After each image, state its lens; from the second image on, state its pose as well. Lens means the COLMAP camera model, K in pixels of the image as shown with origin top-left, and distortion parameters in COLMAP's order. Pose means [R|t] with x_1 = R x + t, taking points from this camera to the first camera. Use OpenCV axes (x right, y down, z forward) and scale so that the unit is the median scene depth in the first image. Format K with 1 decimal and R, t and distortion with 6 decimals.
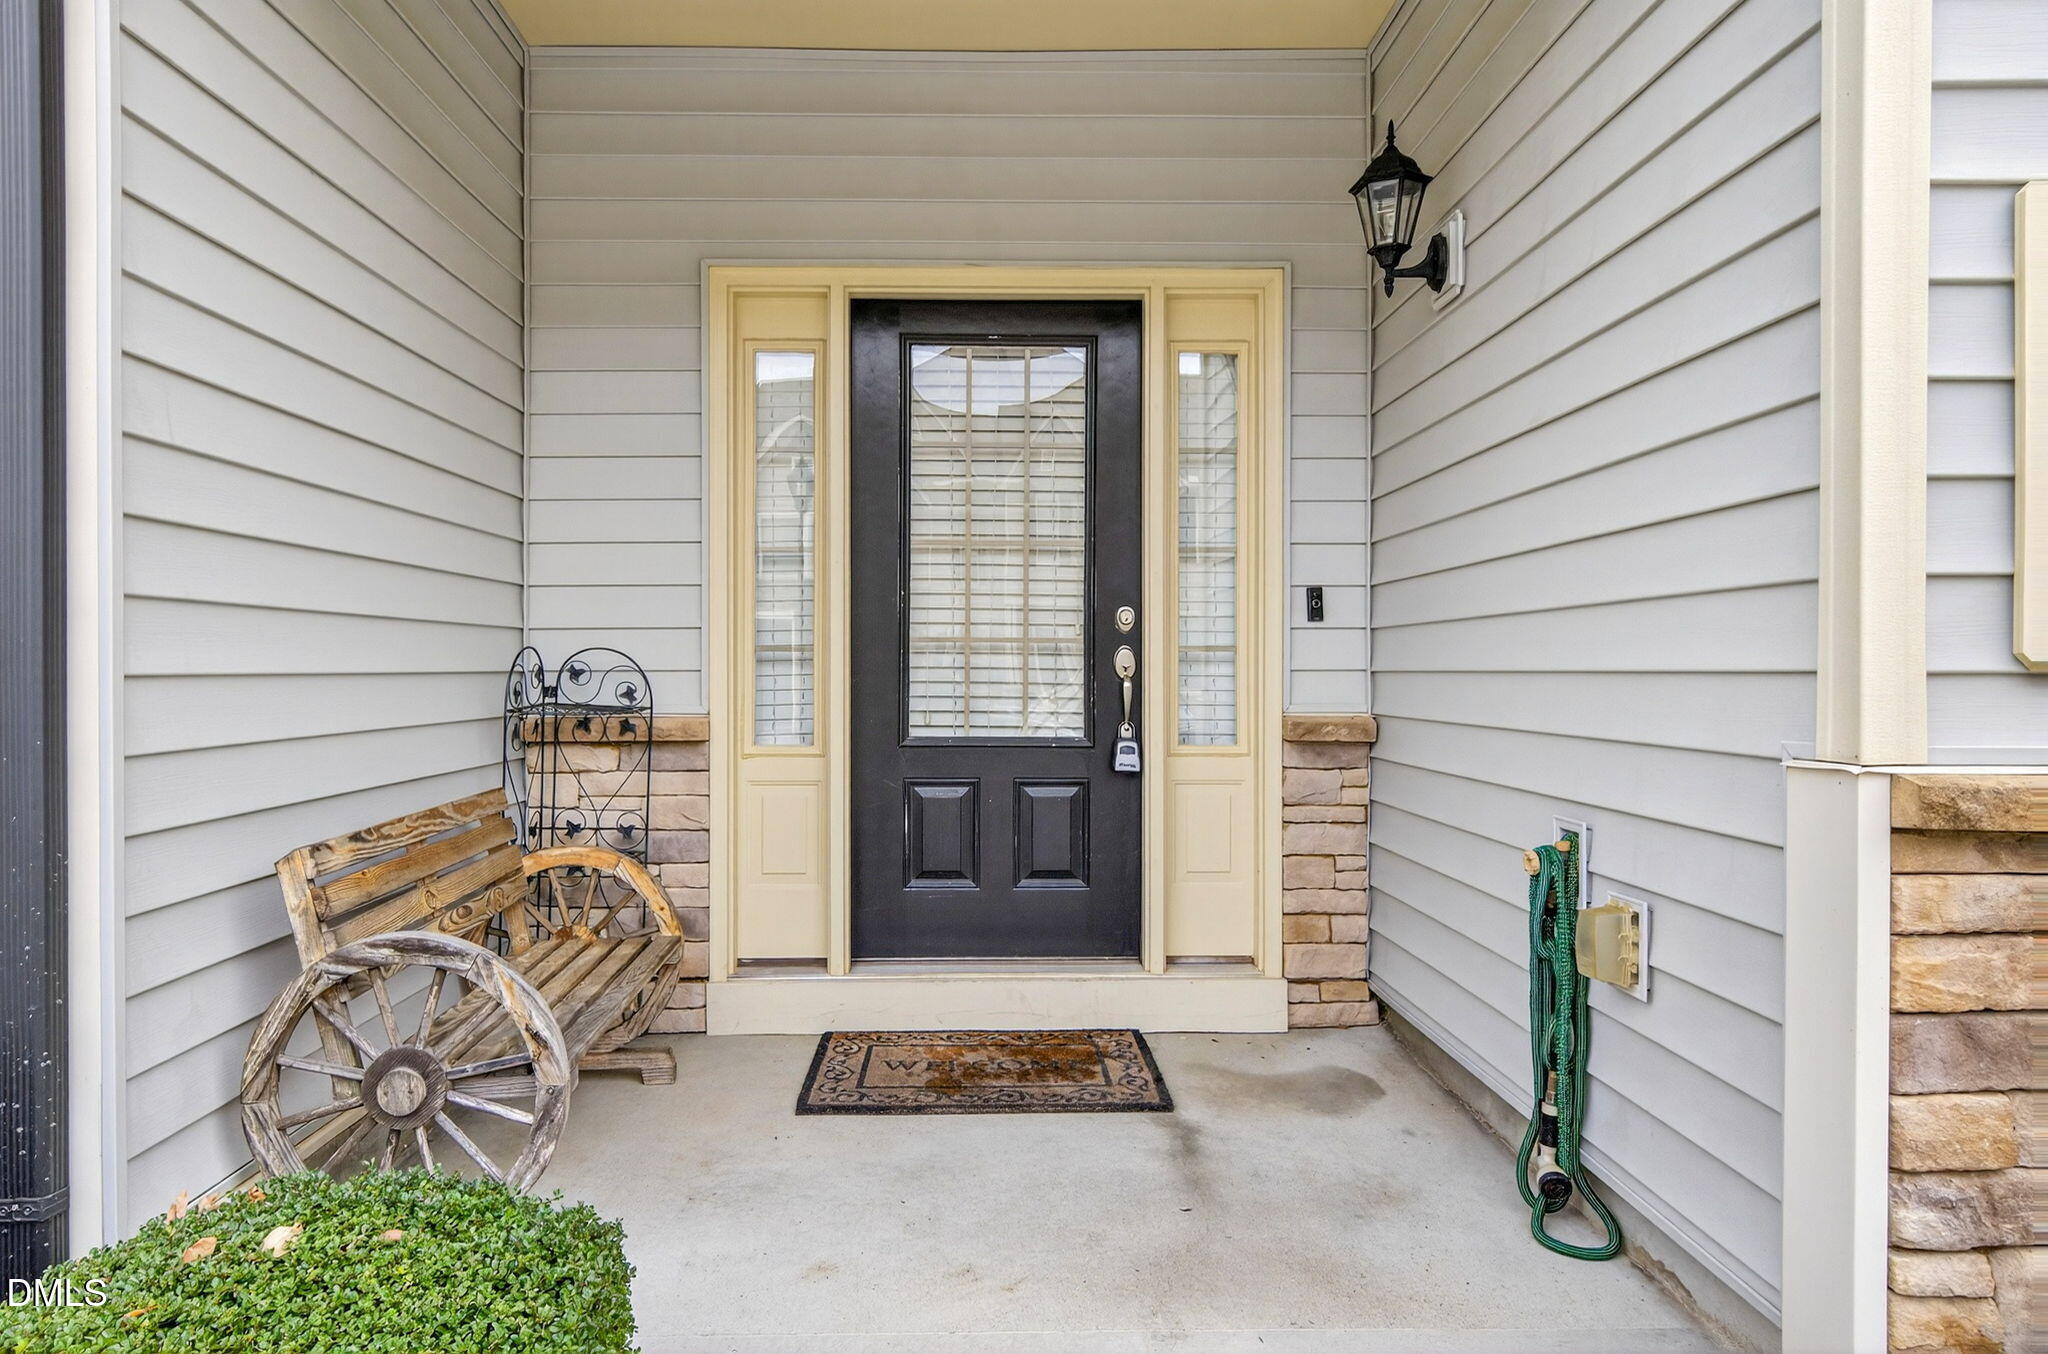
lens RADIAL K [[1217.8, 0, 986.6], [0, 1217.8, 678.4], [0, 0, 1]] dist [0.018316, -0.001666]
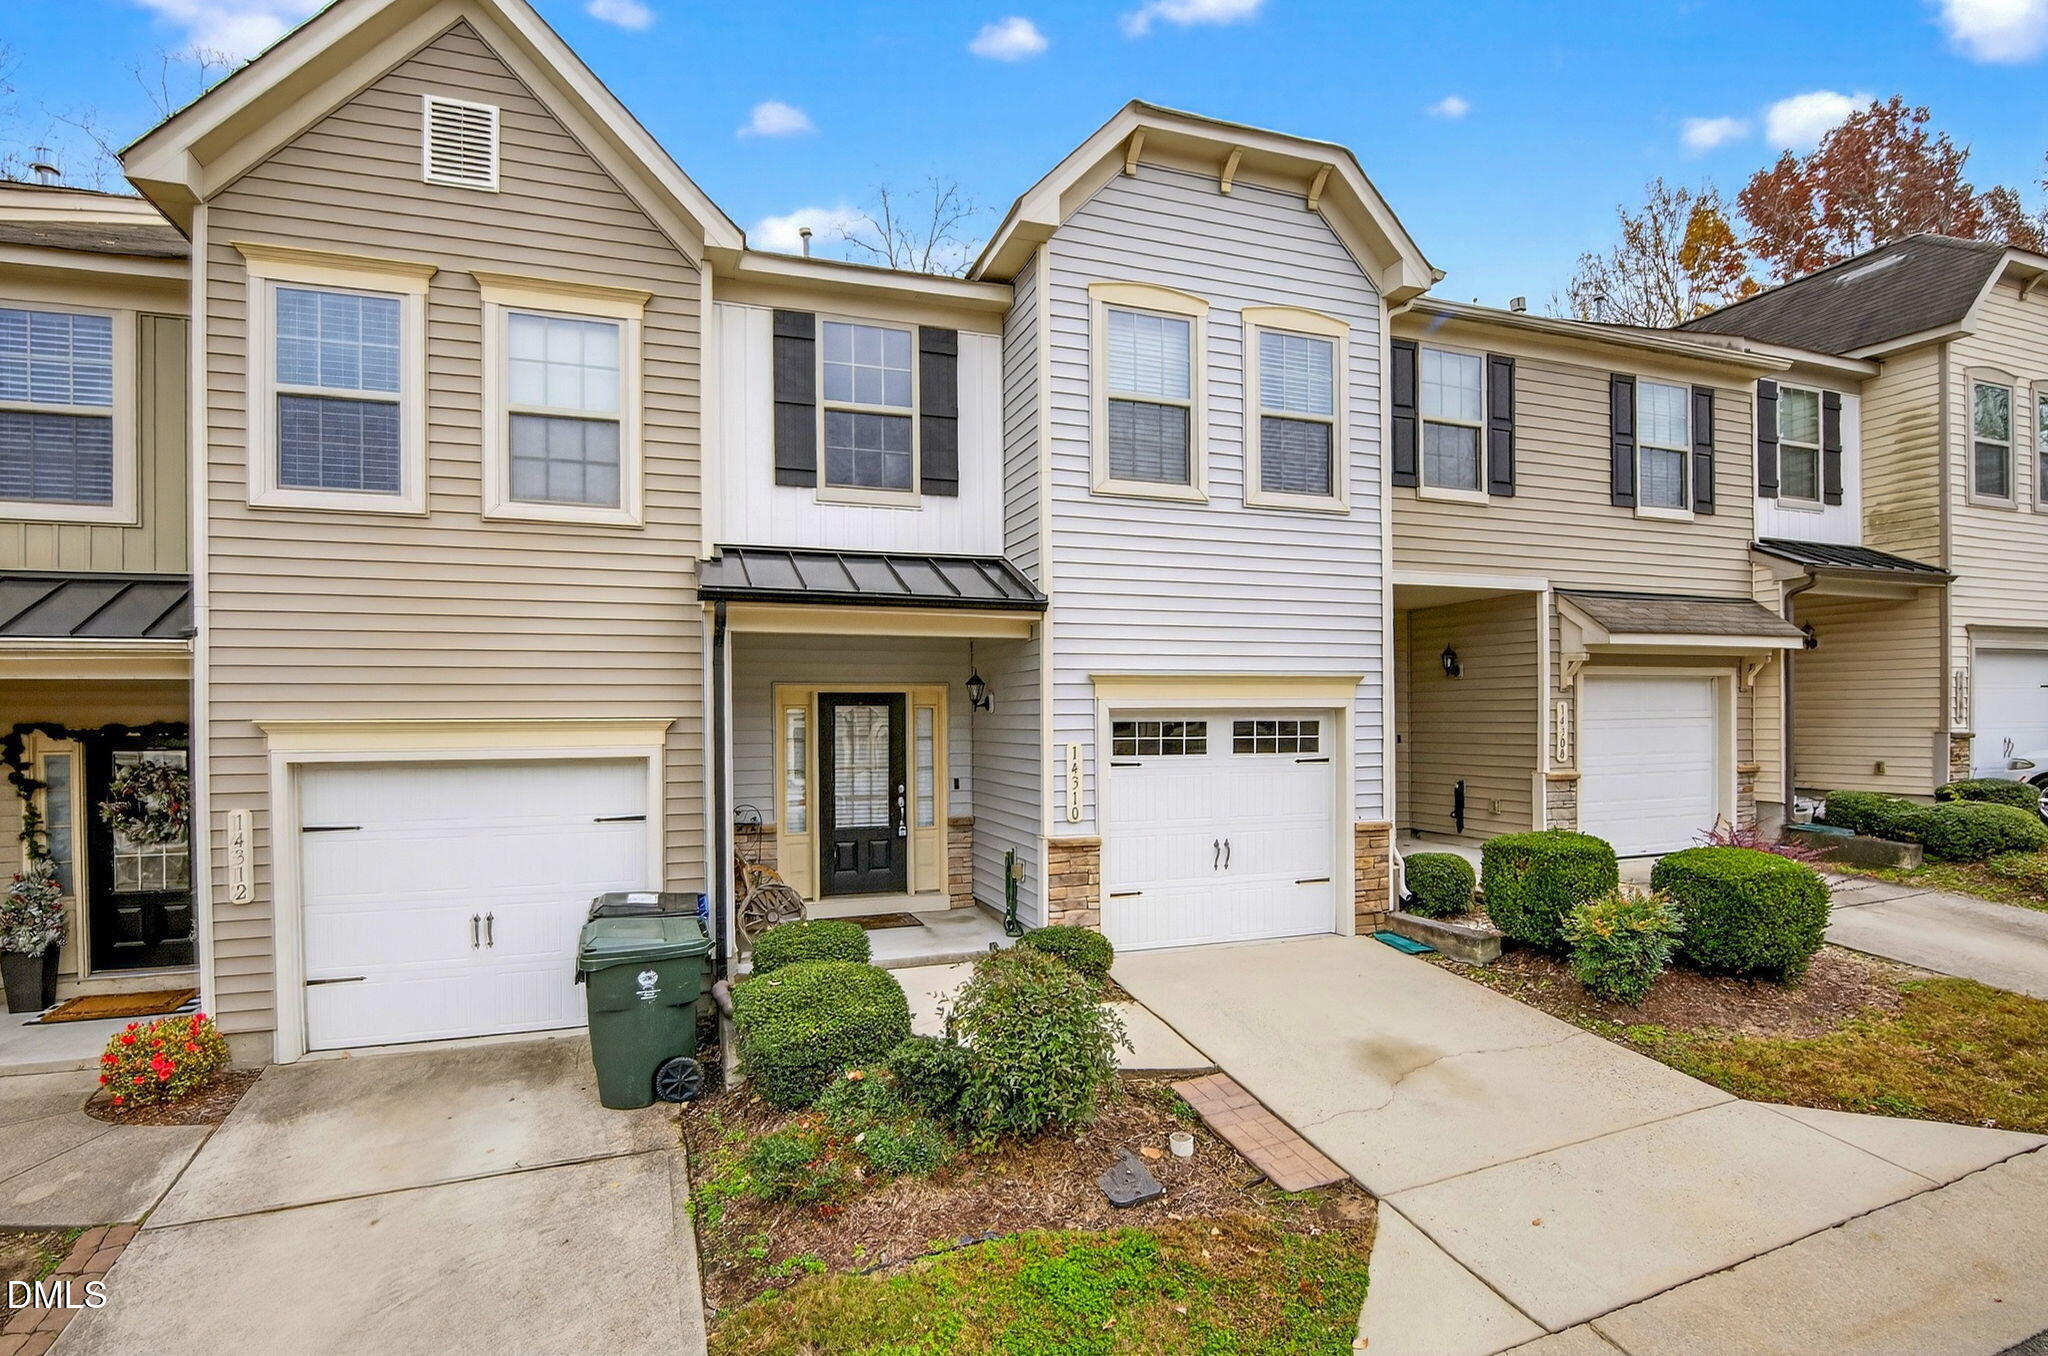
lens RADIAL K [[979.2, 0, 989.5], [0, 979.2, 686.7], [0, 0, 1]] dist [-0.019265, -0.001171]
pose [[0.948457, 0.001834, 0.316900, -0.508114], [0.011724, 0.999096, -0.040870, -0.218400], [-0.316689, 0.042479, 0.947578, -1.625520]]
